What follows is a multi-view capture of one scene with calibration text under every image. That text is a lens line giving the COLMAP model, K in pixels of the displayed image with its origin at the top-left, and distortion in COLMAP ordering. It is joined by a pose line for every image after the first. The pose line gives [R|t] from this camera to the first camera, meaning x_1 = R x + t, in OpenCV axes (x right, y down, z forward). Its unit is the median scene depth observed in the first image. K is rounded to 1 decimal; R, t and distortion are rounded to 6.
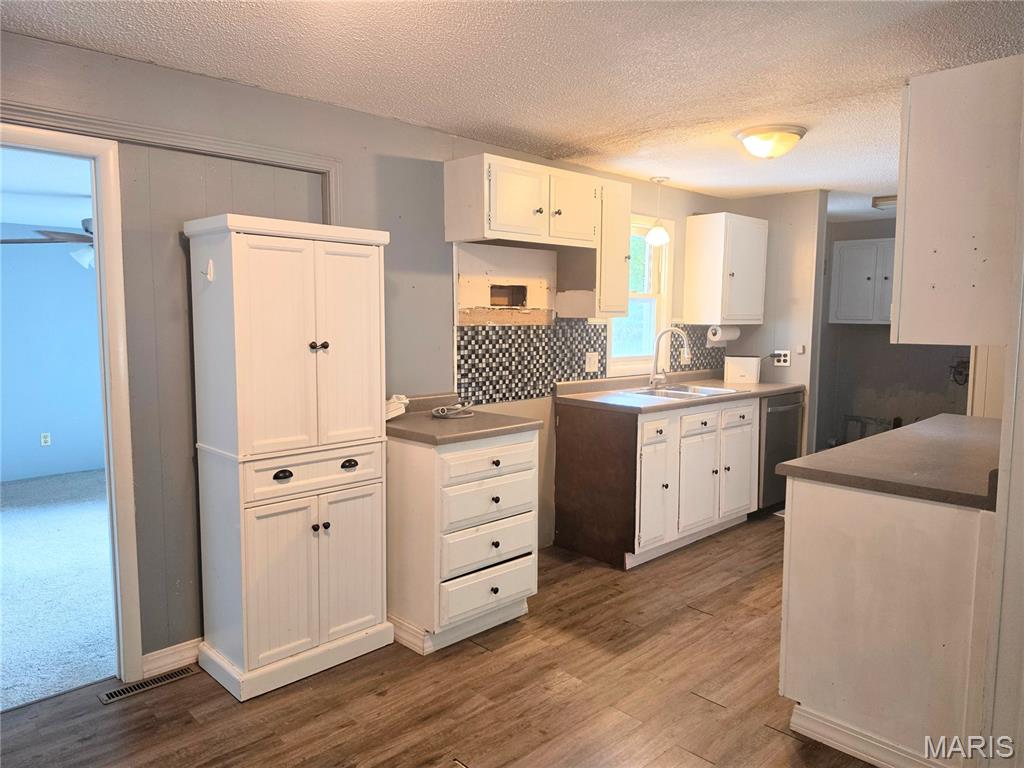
lens RADIAL K [[713.4, 0, 508.9], [0, 713.4, 379.4], [0, 0, 1]] dist [0.032009, -0.023684]
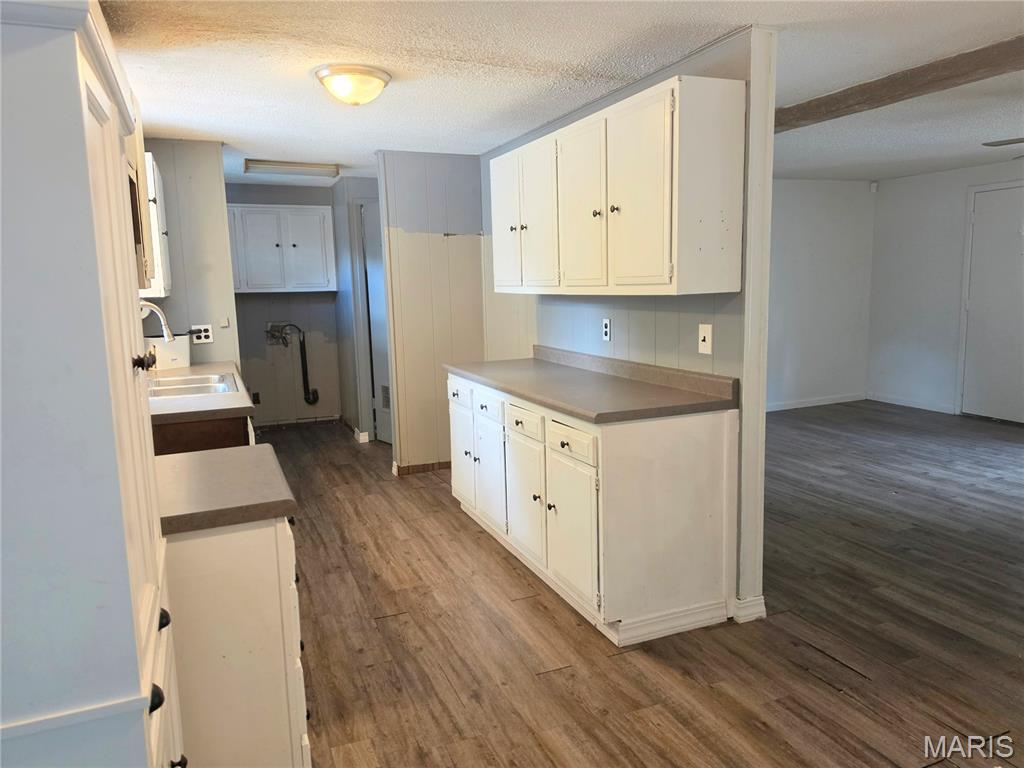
lens RADIAL K [[713.4, 0, 511.8], [0, 713.4, 386.7], [0, 0, 1]] dist [0.032009, -0.023684]
pose [[0.353203, -0.151460, 0.923205, -0.420027], [0.111609, 0.986582, 0.119158, -0.040494], [-0.928865, 0.060950, 0.365368, 0.486685]]
